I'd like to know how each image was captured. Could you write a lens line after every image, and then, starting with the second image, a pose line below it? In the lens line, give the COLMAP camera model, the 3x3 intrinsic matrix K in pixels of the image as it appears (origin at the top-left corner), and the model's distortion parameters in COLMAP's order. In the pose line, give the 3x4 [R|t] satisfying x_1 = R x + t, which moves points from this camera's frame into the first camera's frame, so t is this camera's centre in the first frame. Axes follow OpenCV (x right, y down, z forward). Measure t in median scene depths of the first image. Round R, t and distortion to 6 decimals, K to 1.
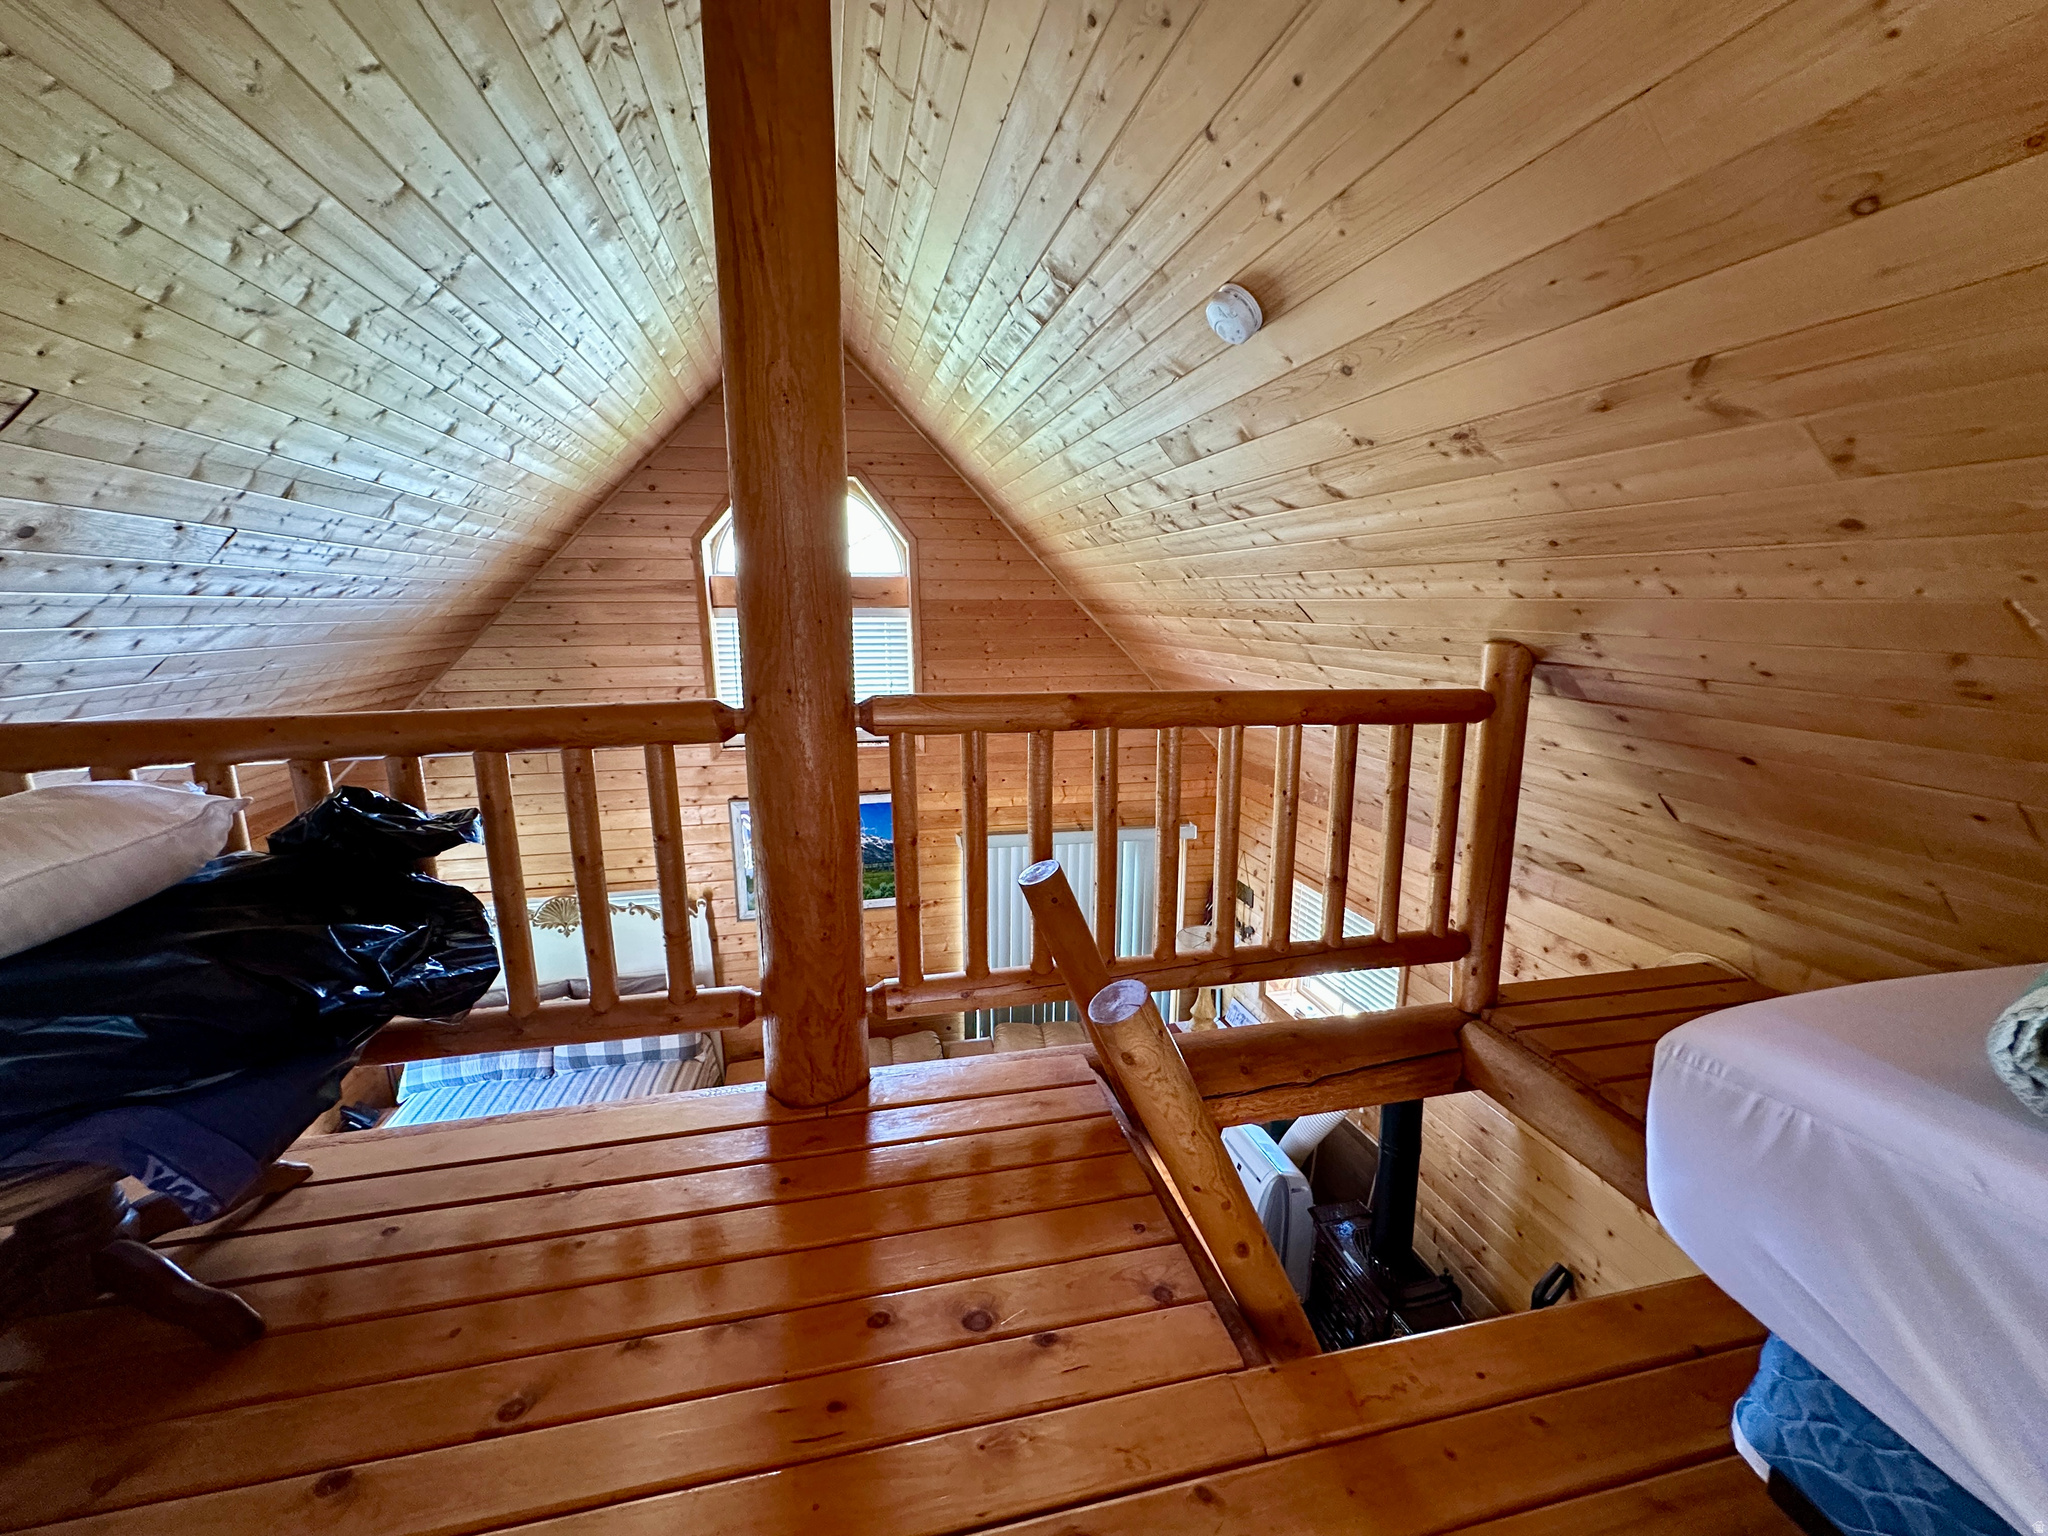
lens RADIAL K [[864.8, 0, 1043.8], [0, 864.8, 775.2], [0, 0, 1]] dist [-0.000347, -0.000056]
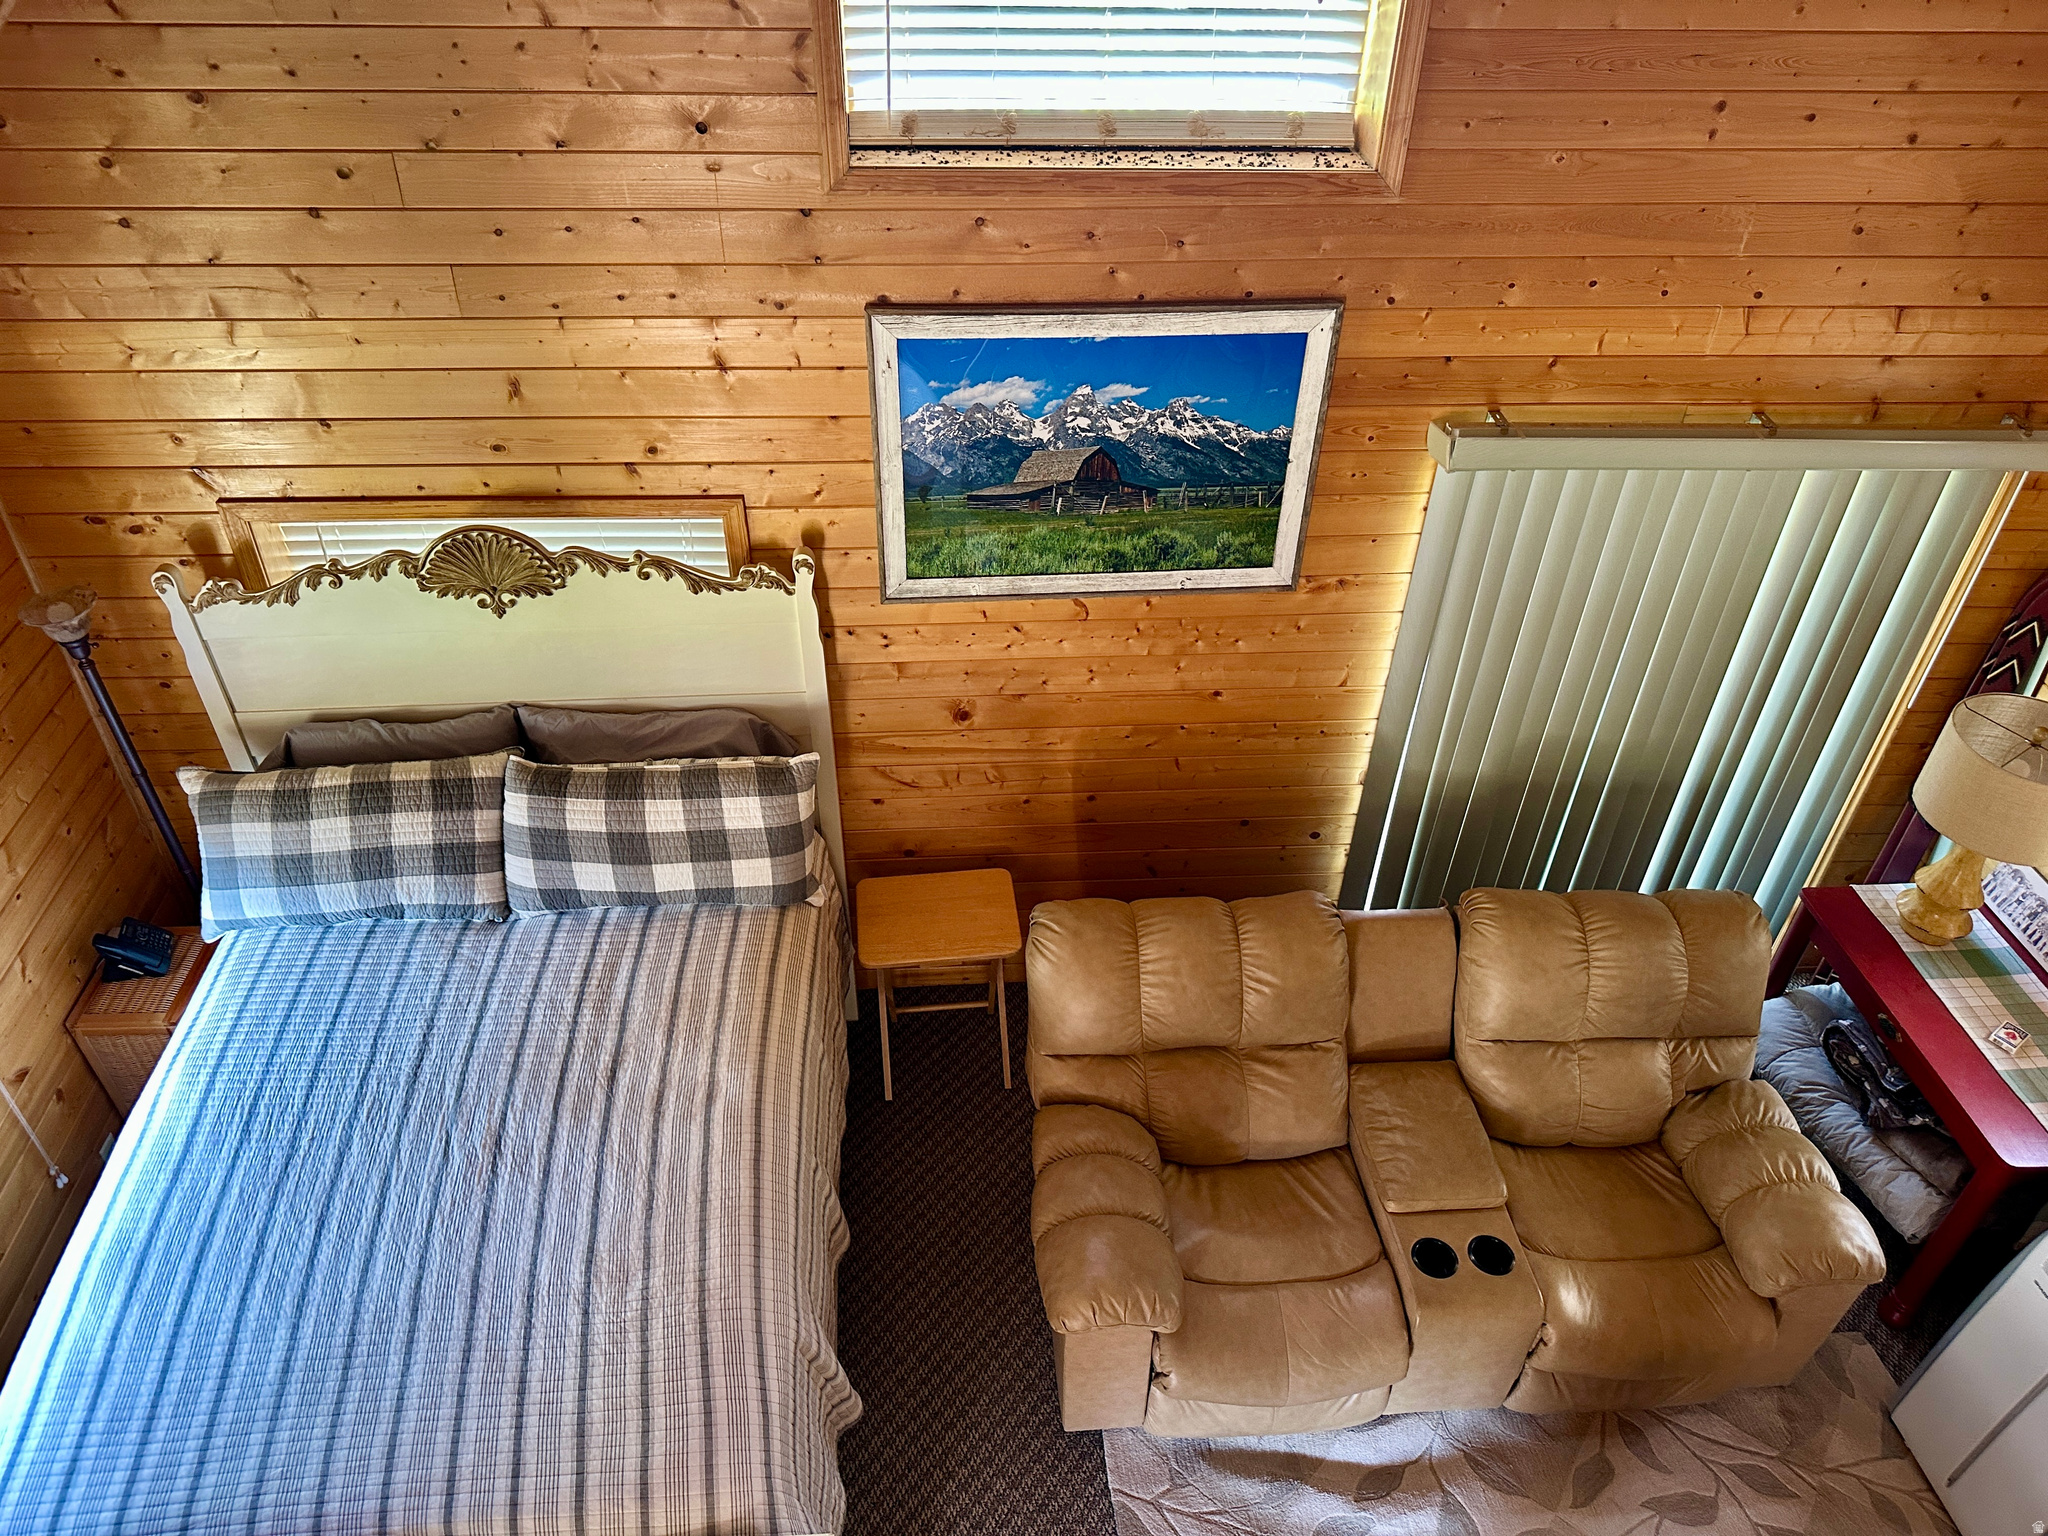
lens RADIAL K [[1437.2, 0, 1024.0], [0, 1437.2, 768.0], [0, 0, 1]] dist [0.093471, -0.106766]
pose [[0.989559, 0.107748, -0.095730, -0.246959], [-0.052350, 0.887514, 0.457798, -0.099515], [0.134288, -0.448006, 0.883887, 0.413771]]
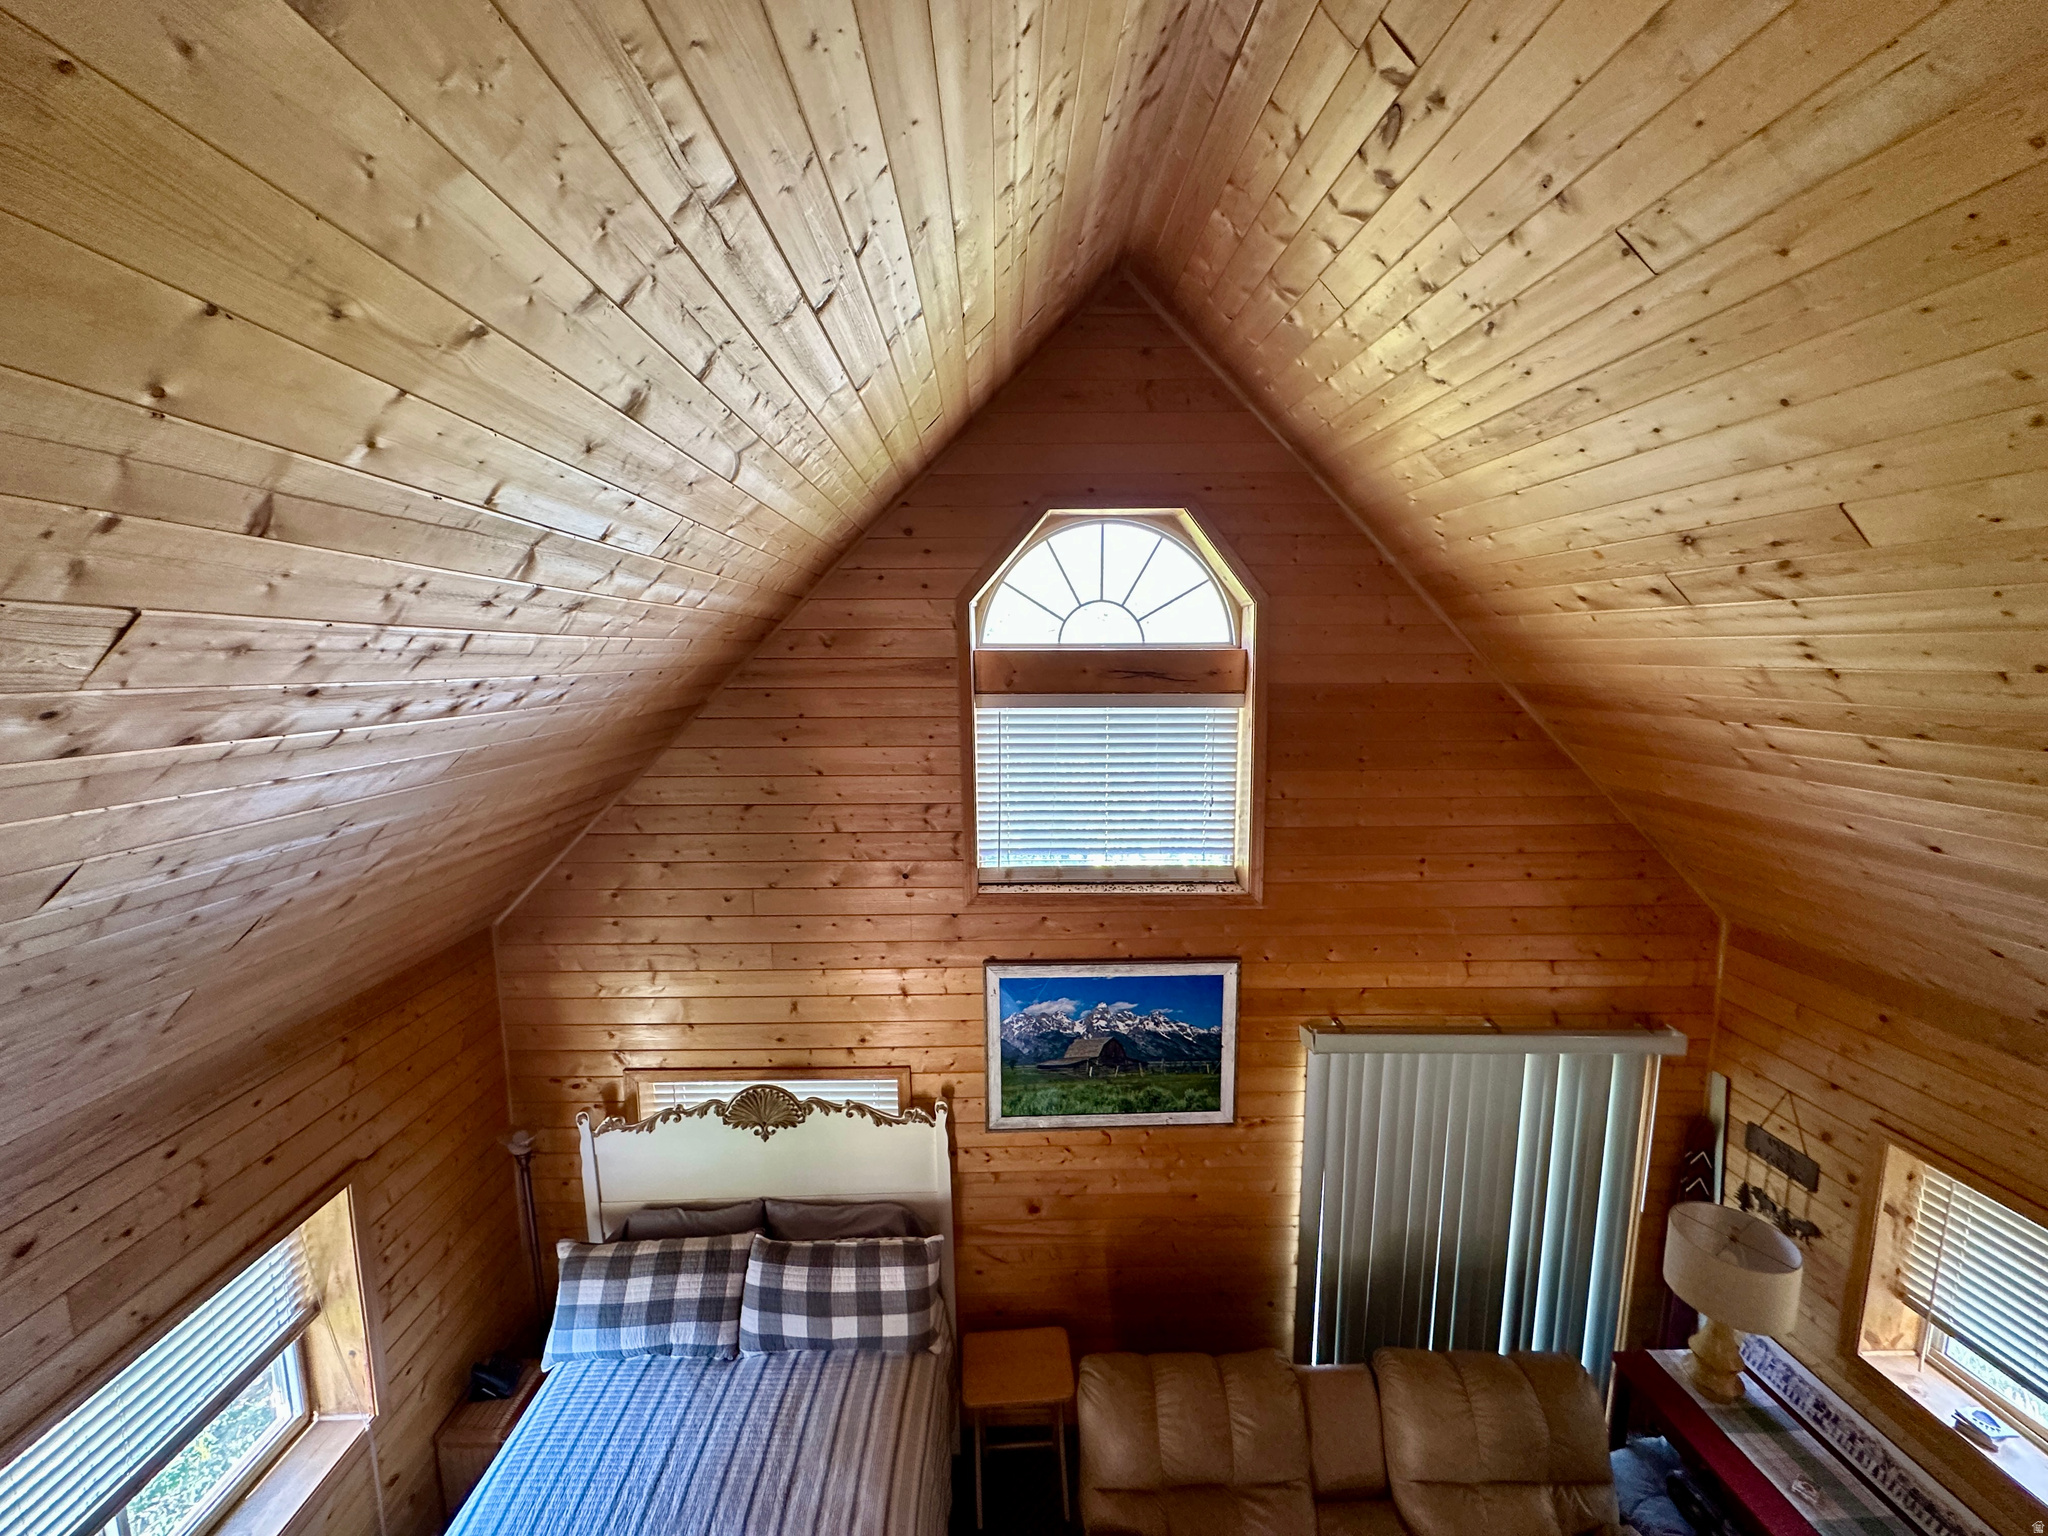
lens RADIAL K [[821.4, 0, 1017.8], [0, 821.4, 762.2], [0, 0, 1]] dist [-0.004037, 0.000091]
pose [[0.980231, 0.024324, -0.196358, -0.240767], [-0.036243, 0.997697, -0.057334, -0.112513], [0.194511, 0.063317, 0.978855, 0.386179]]
